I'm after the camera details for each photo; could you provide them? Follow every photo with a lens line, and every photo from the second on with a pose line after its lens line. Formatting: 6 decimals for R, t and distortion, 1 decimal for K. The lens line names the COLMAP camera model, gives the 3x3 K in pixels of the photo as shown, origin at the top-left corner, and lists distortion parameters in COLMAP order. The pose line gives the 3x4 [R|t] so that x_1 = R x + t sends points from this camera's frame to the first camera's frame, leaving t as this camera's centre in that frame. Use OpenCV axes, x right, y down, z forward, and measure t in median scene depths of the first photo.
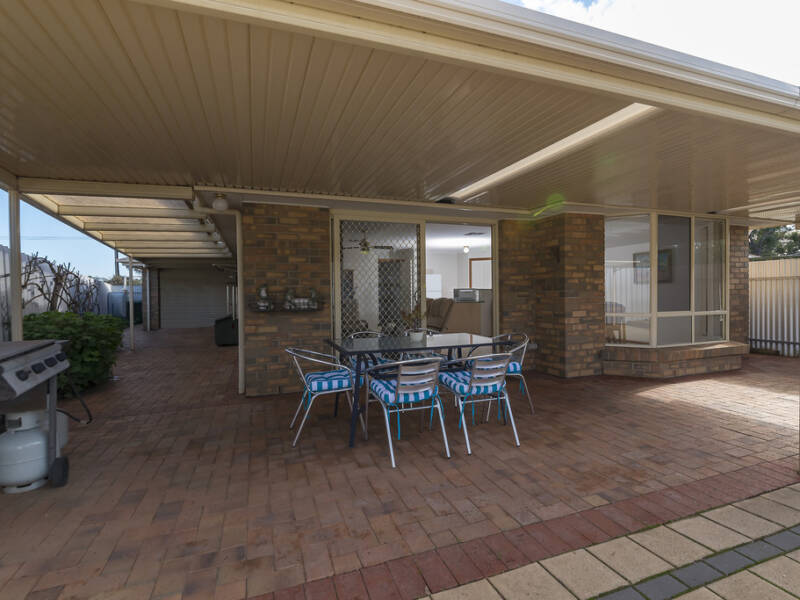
lens RADIAL K [[405.1, 0, 397.4], [0, 405.1, 300.3], [0, 0, 1]] dist [-0.005079, -0.000262]
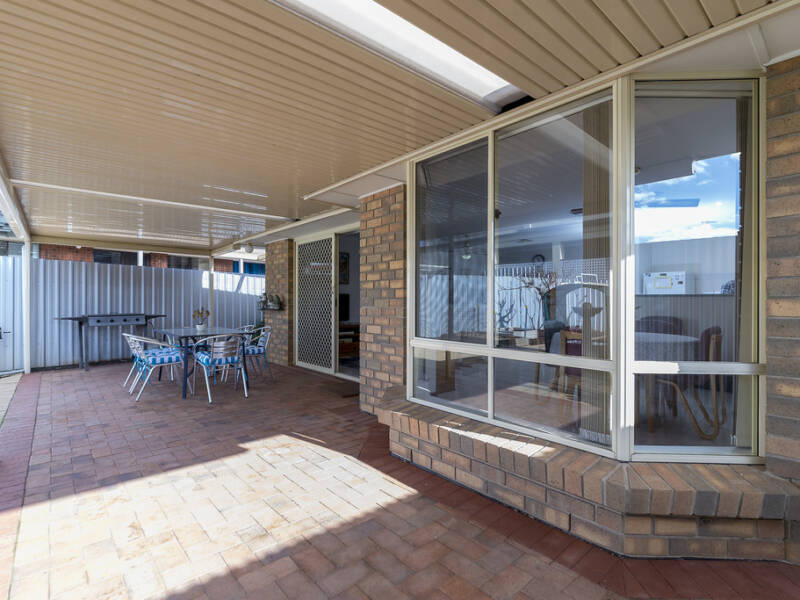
lens RADIAL K [[405.1, 0, 400.8], [0, 405.1, 301.6], [0, 0, 1]] dist [-0.005079, -0.000262]
pose [[0.350001, 0.013177, -0.936657, 1.162688], [-0.021146, 0.999757, 0.006163, -0.023154], [0.936511, 0.017650, 0.350195, 0.788433]]
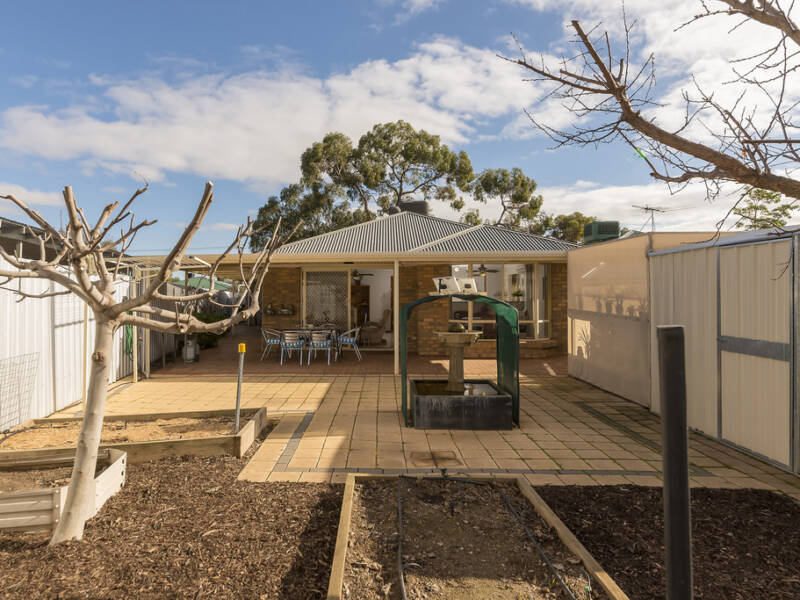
lens RADIAL K [[467.2, 0, 398.3], [0, 467.2, 299.7], [0, 0, 1]] dist [-0.001299, -0.002015]
pose [[0.926019, 0.008011, -0.377391, 1.108001], [-0.015403, 0.999744, -0.016572, -0.019779], [0.377162, 0.021159, 0.925906, -0.970274]]
